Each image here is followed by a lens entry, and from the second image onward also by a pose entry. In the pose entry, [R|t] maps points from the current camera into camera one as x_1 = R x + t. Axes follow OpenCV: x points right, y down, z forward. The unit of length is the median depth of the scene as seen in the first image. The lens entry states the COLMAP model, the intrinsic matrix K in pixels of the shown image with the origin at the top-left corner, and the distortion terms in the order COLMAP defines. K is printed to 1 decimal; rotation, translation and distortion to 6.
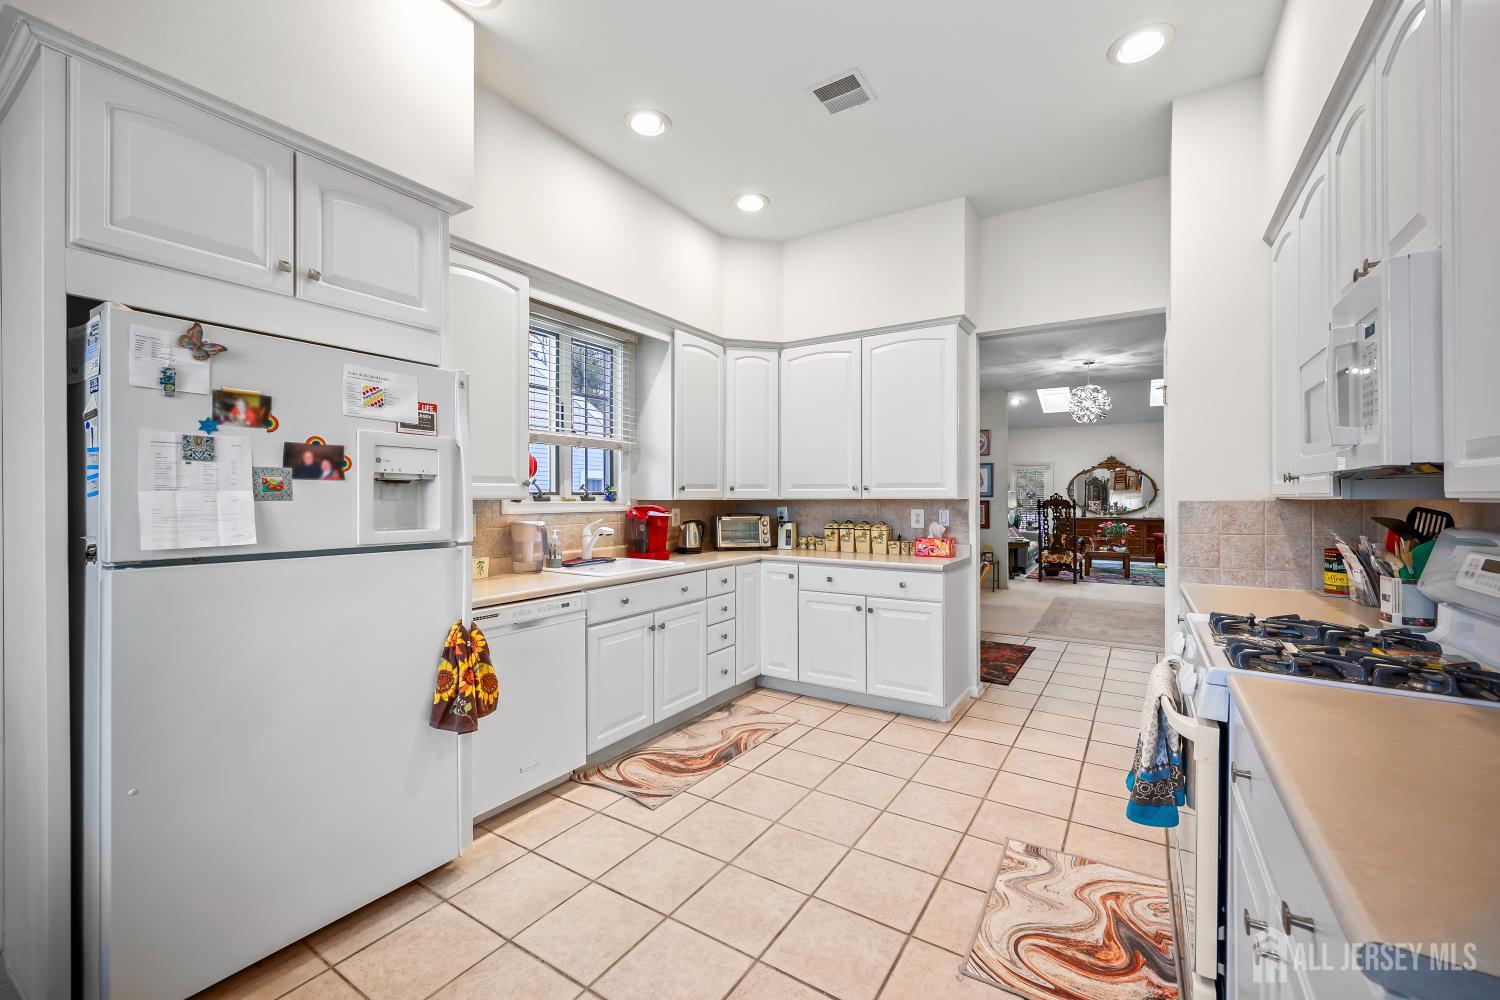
lens RADIAL K [[609.7, 0, 747.3], [0, 609.7, 498.0], [0, 0, 1]] dist [0.002083, -0.001097]
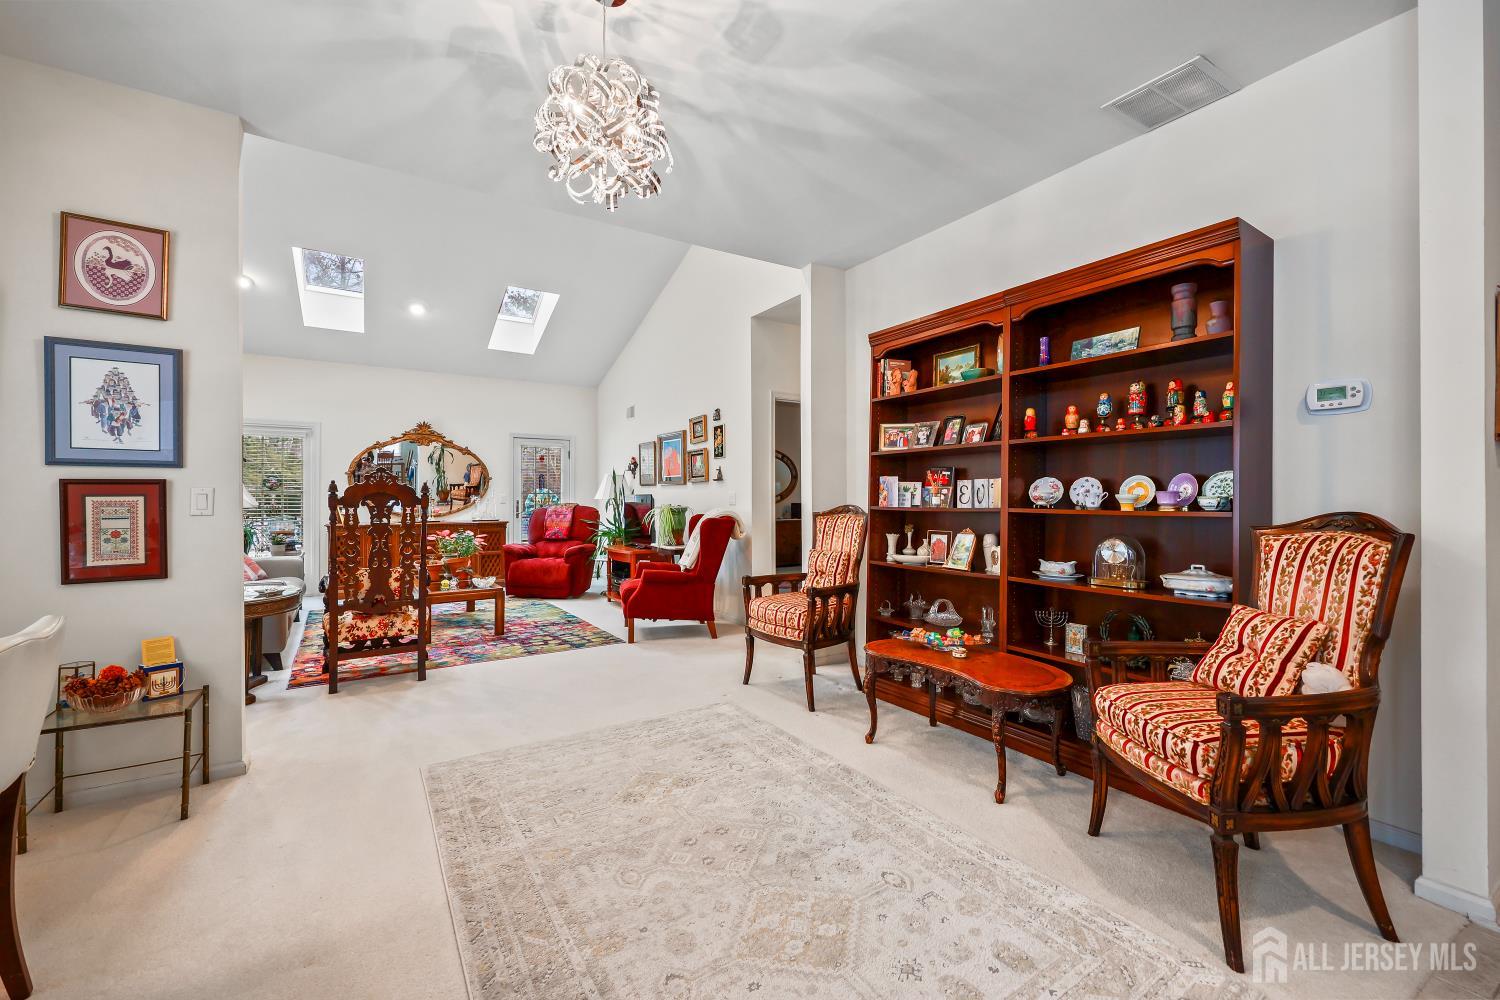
lens RADIAL K [[609.7, 0, 753.6], [0, 609.7, 494.8], [0, 0, 1]] dist [0.002083, -0.001097]
pose [[0.417529, 0.004764, 0.908651, 0.704620], [0.002790, 0.999975, -0.006525, 0.037451], [-0.908659, 0.005259, 0.417505, 1.762389]]
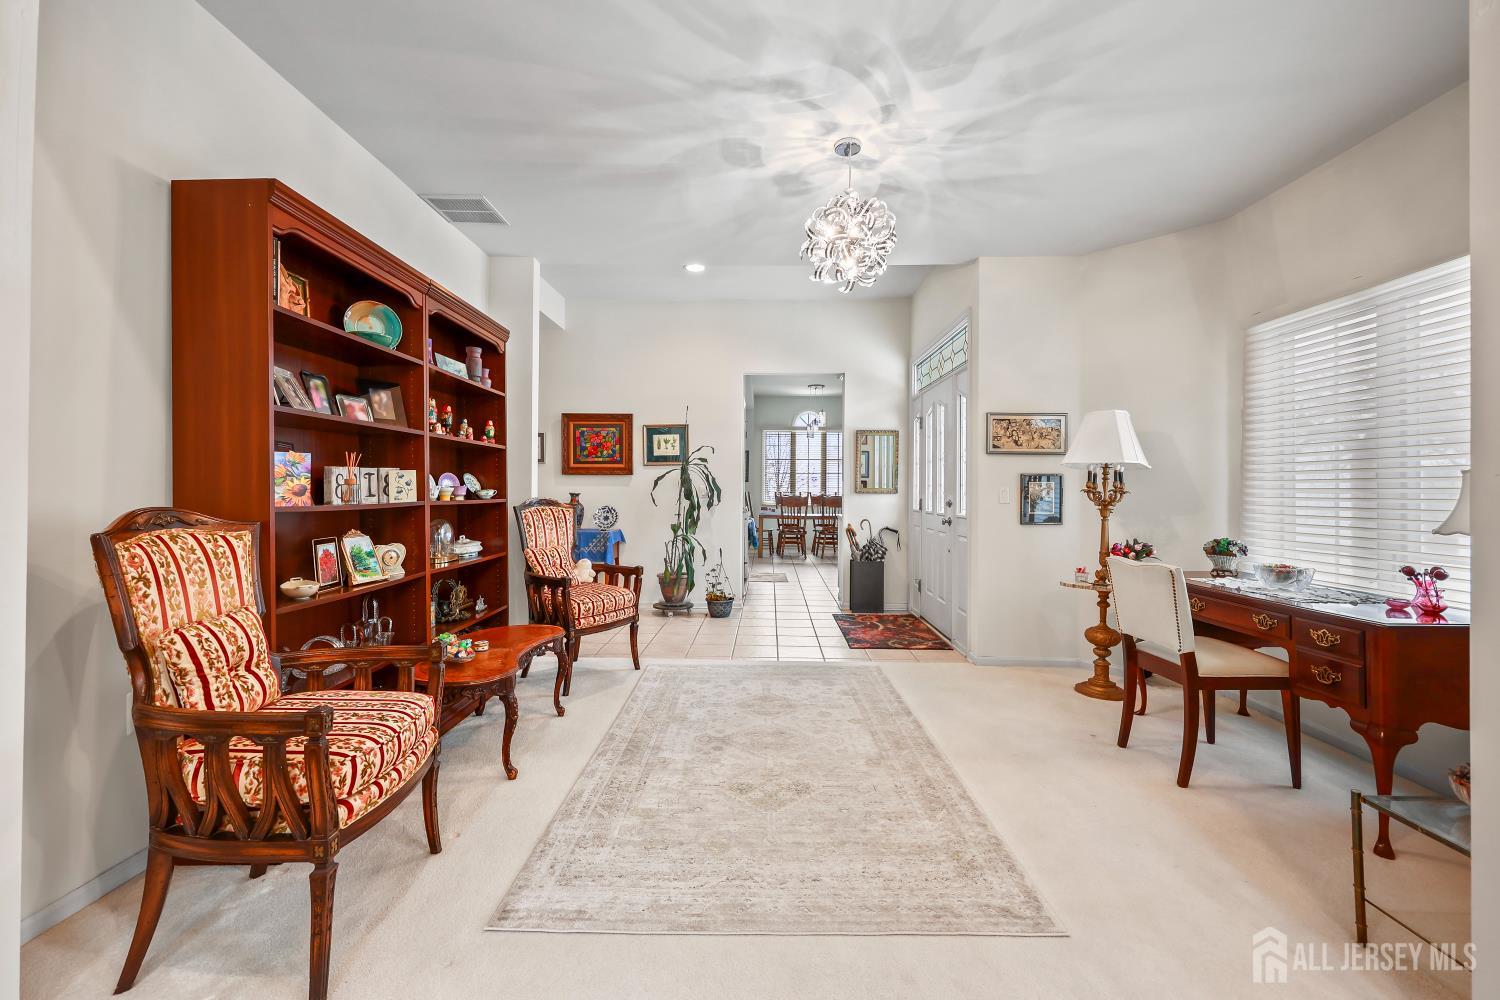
lens RADIAL K [[609.7, 0, 747.6], [0, 609.7, 481.6], [0, 0, 1]] dist [0.002083, -0.001097]
pose [[-0.853006, -0.013090, -0.521737, 1.784678], [-0.008319, 0.999899, -0.011486, 0.030309], [0.521835, -0.005457, -0.853029, 2.833159]]
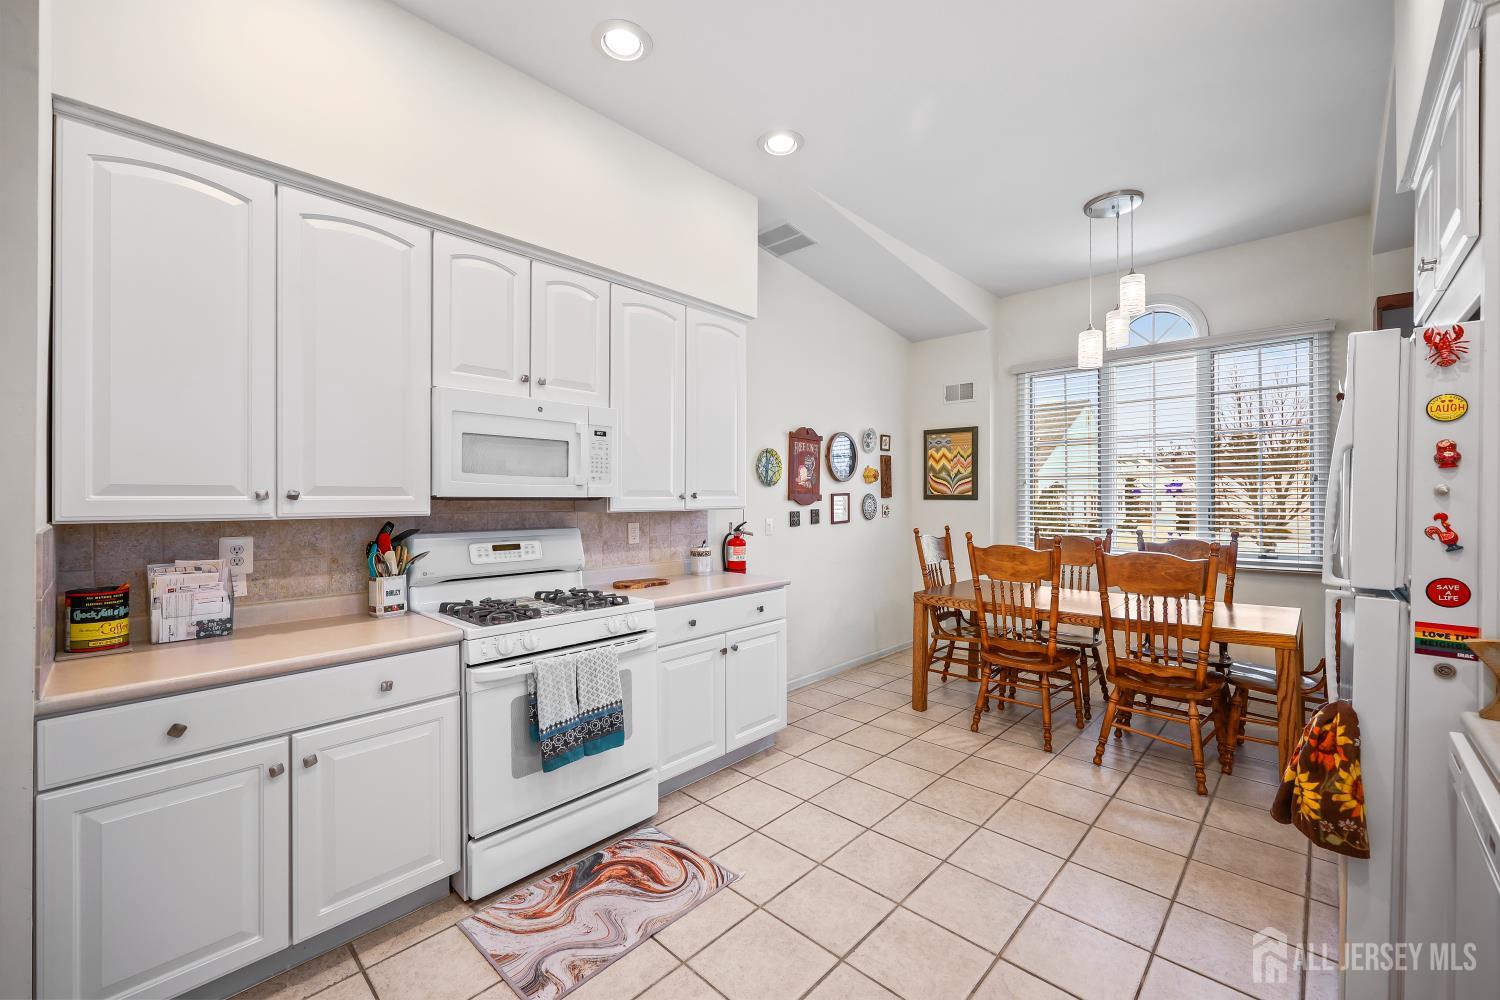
lens RADIAL K [[609.7, 0, 763.6], [0, 609.7, 494.4], [0, 0, 1]] dist [0.002083, -0.001097]
pose [[-0.986209, 0.002806, 0.165481, 0.042818], [0.002174, 0.999990, -0.004000, -0.020819], [-0.165491, -0.003585, -0.986205, 1.237604]]
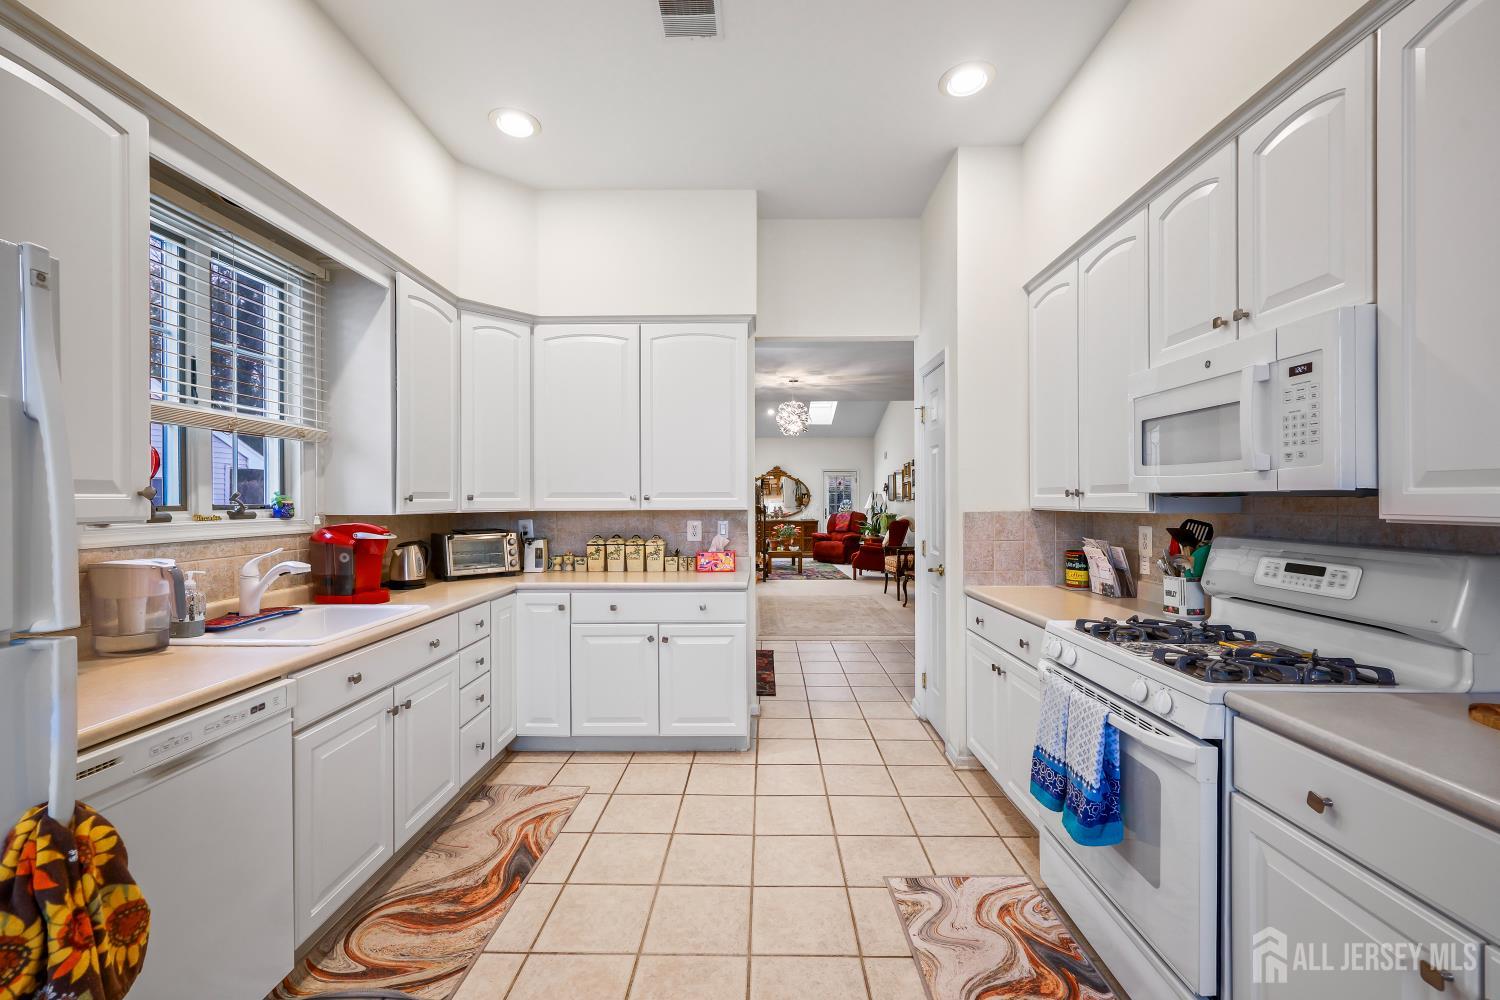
lens RADIAL K [[609.7, 0, 751.3], [0, 609.7, 501.4], [0, 0, 1]] dist [0.002083, -0.001097]
pose [[0.848962, -0.003233, 0.528444, -0.180345], [0.003405, 0.999994, 0.000648, -0.014335], [-0.528443, 0.001249, 0.848968, 0.236862]]
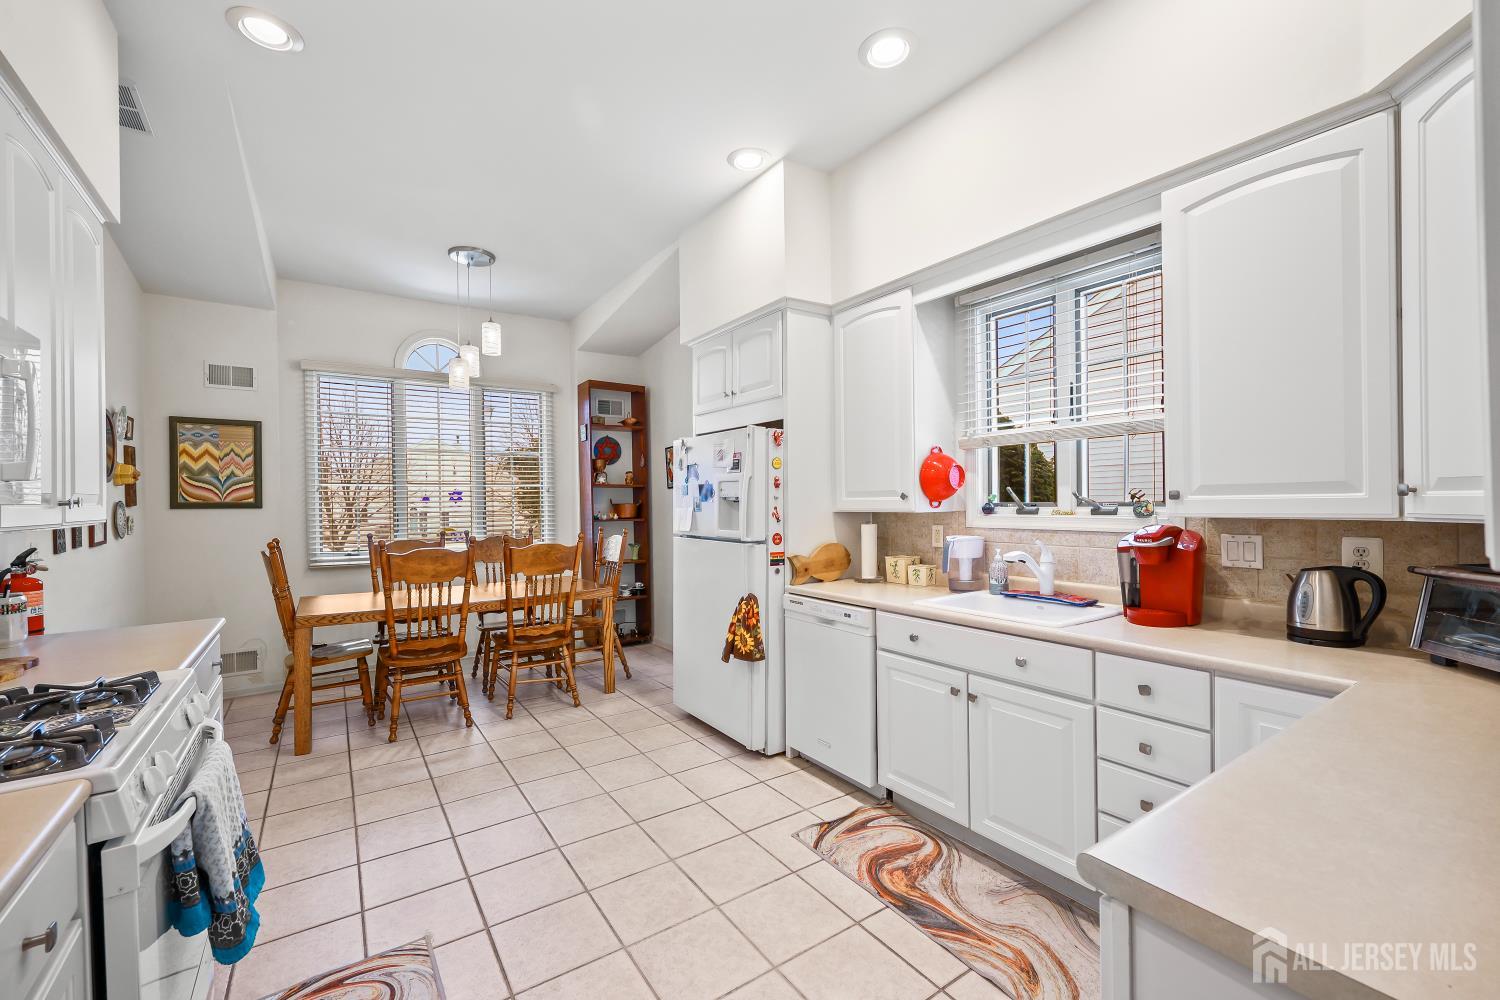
lens RADIAL K [[609.7, 0, 746.5], [0, 609.7, 506.8], [0, 0, 1]] dist [0.002083, -0.001097]
pose [[-0.382818, 0.014375, -0.923712, 0.631420], [0.009443, 0.999888, 0.011647, -0.019822], [0.923776, -0.004264, -0.382910, 1.079402]]
